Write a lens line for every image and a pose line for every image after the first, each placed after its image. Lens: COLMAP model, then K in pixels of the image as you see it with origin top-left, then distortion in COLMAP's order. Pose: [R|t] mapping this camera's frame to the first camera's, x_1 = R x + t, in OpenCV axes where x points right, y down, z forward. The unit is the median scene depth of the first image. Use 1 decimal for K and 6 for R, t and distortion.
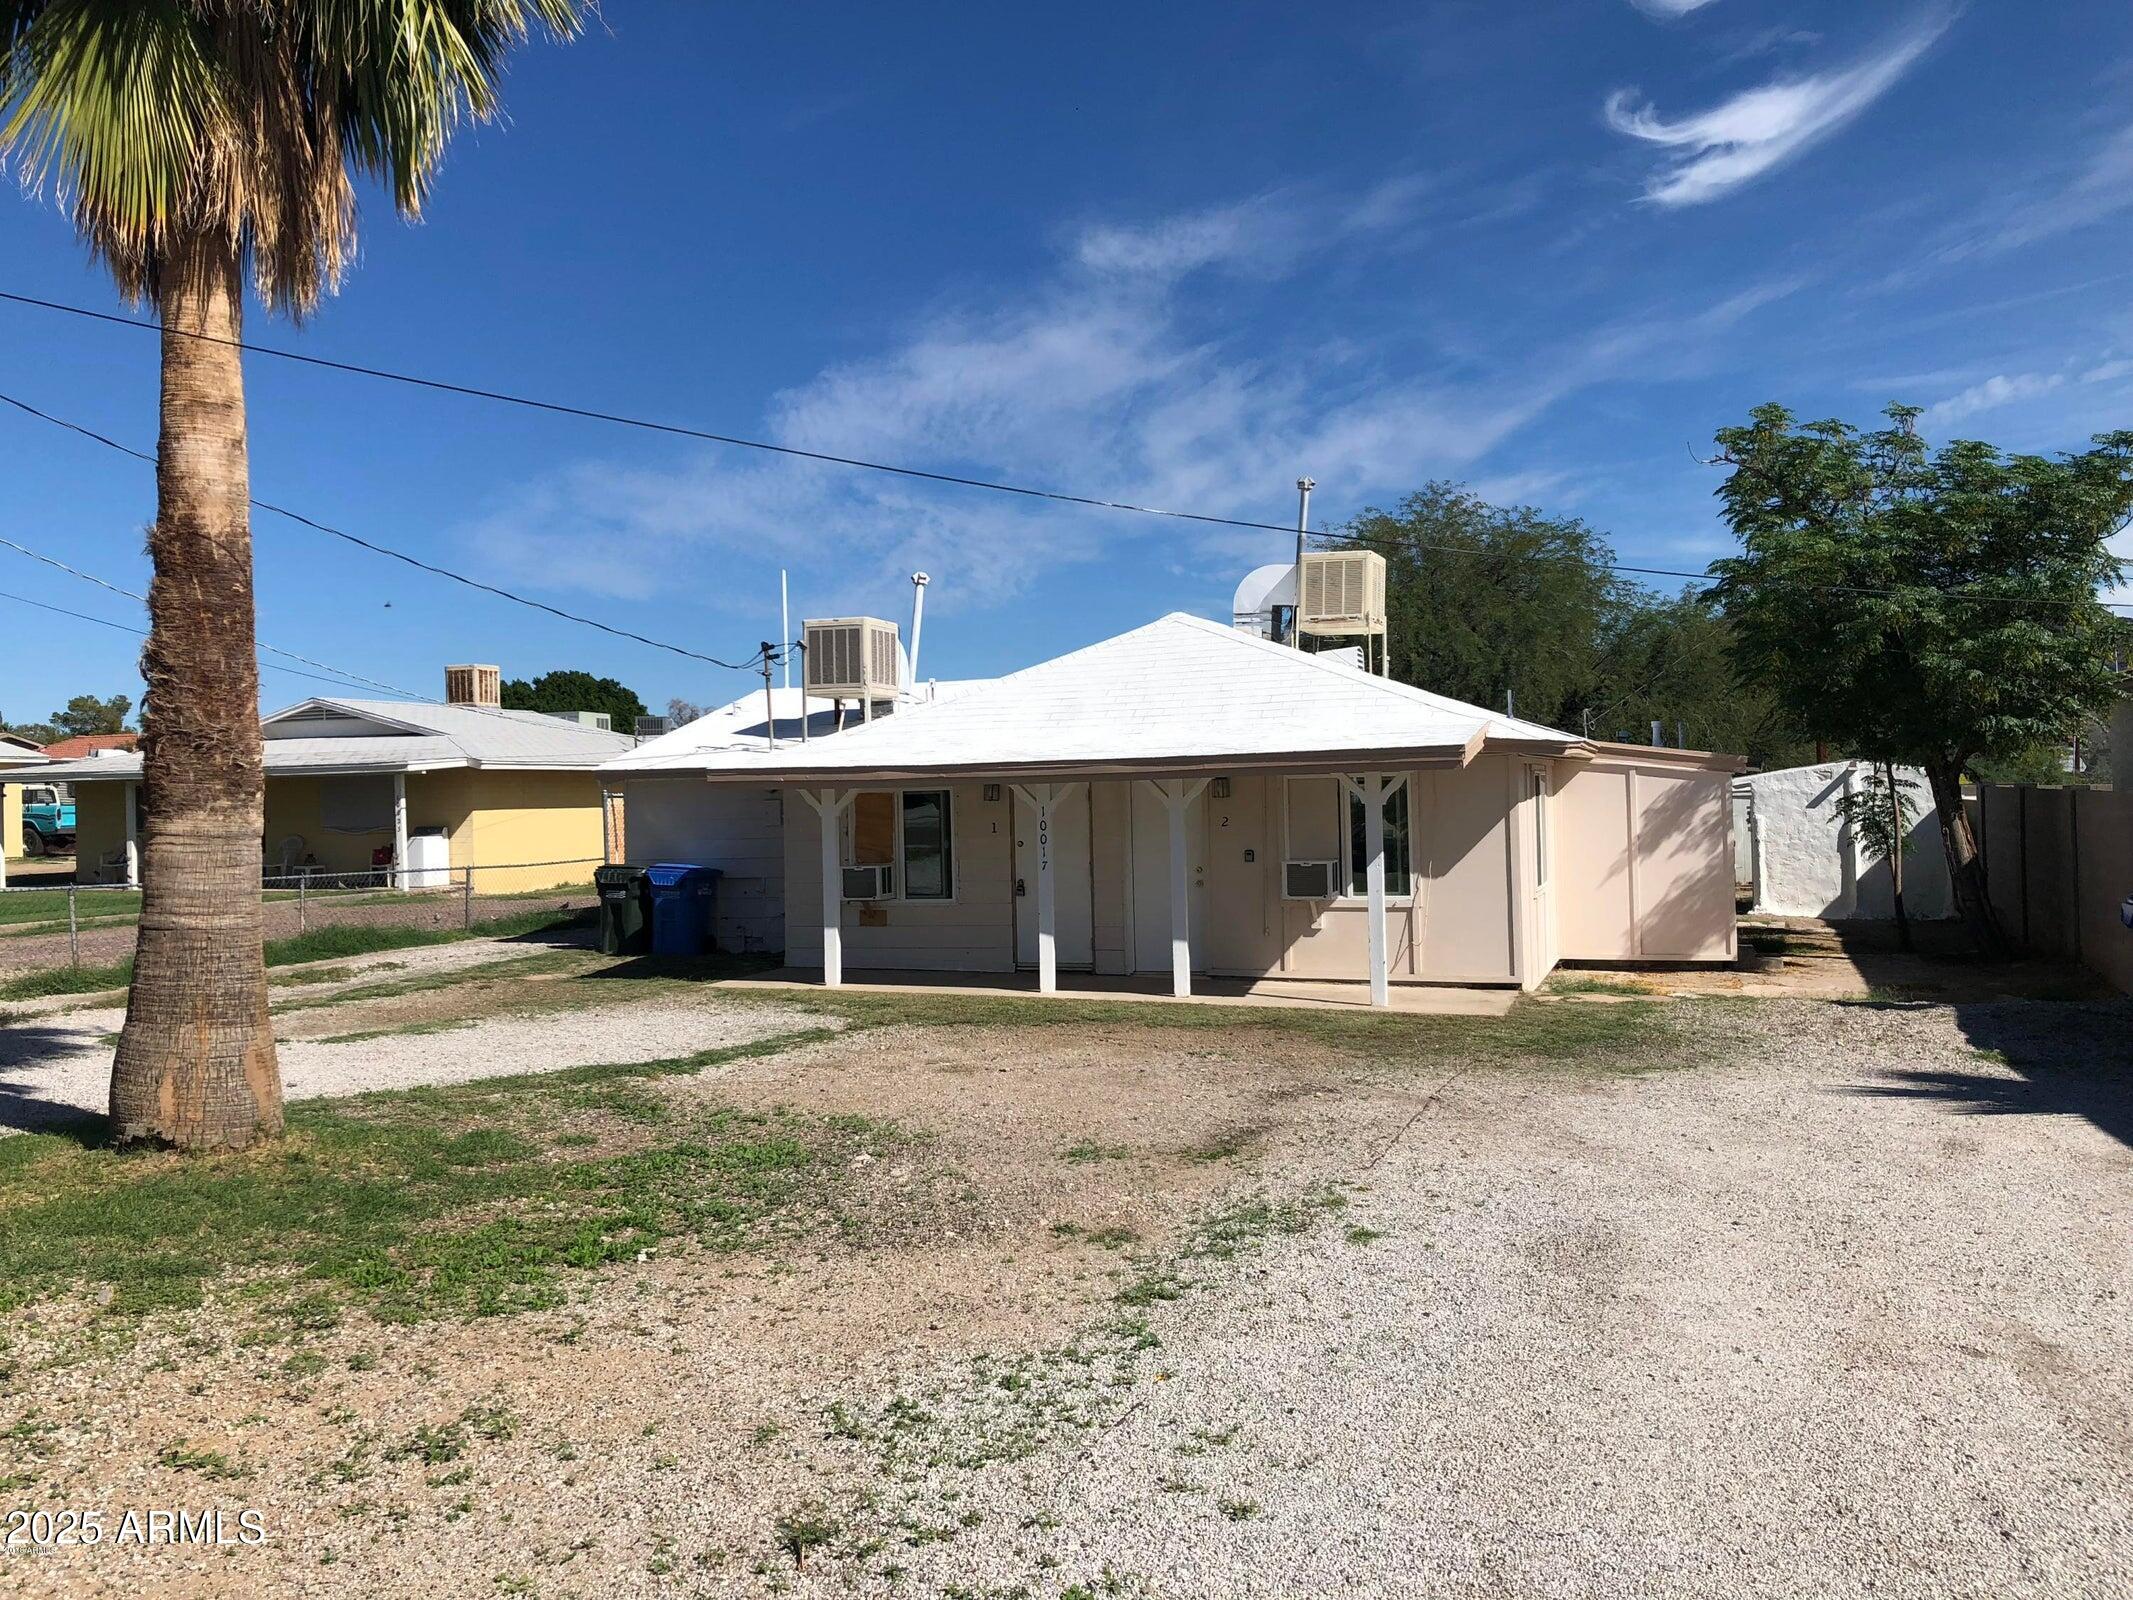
lens RADIAL K [[1906.4, 0, 1053.4], [0, 1906.4, 798.4], [0, 0, 1]] dist [0.089166, -0.009347]
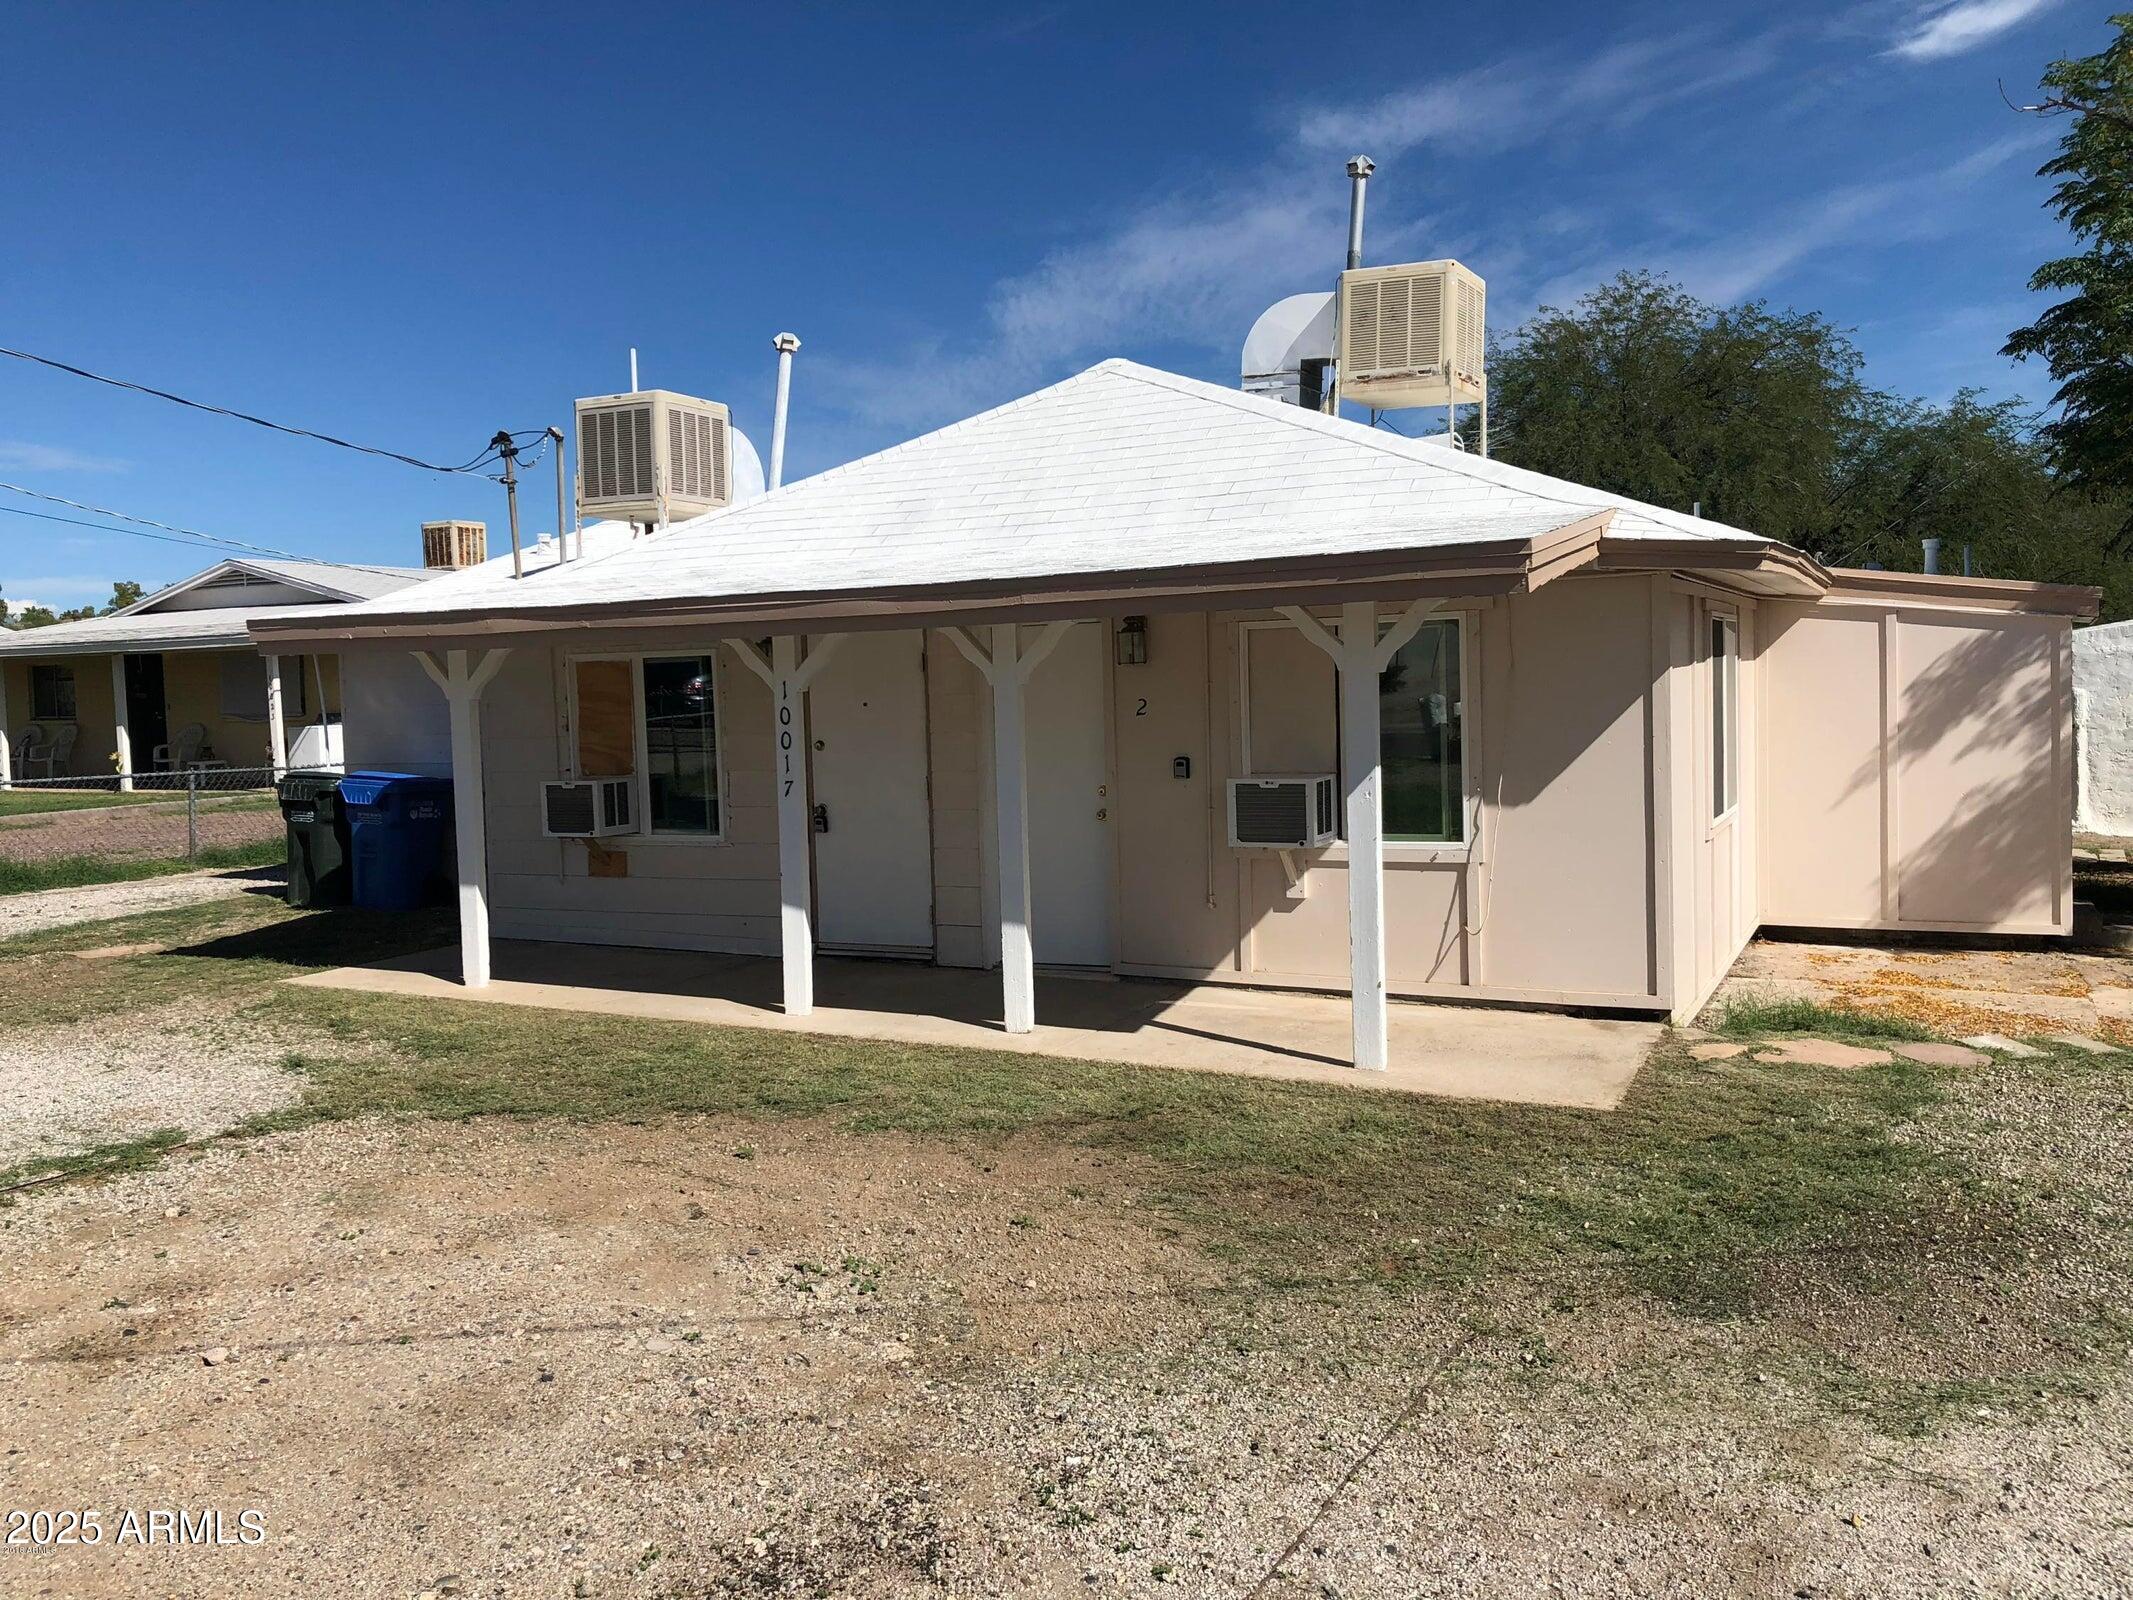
lens RADIAL K [[1798.3, 0, 1066.5], [0, 1798.3, 800.0], [0, 0, 1]] dist [0.031789, 0.007802]
pose [[0.992305, 0.001849, -0.123800, 0.065152], [0.006335, 0.997821, 0.065678, 0.002472], [0.123652, -0.065957, 0.990131, 0.228014]]
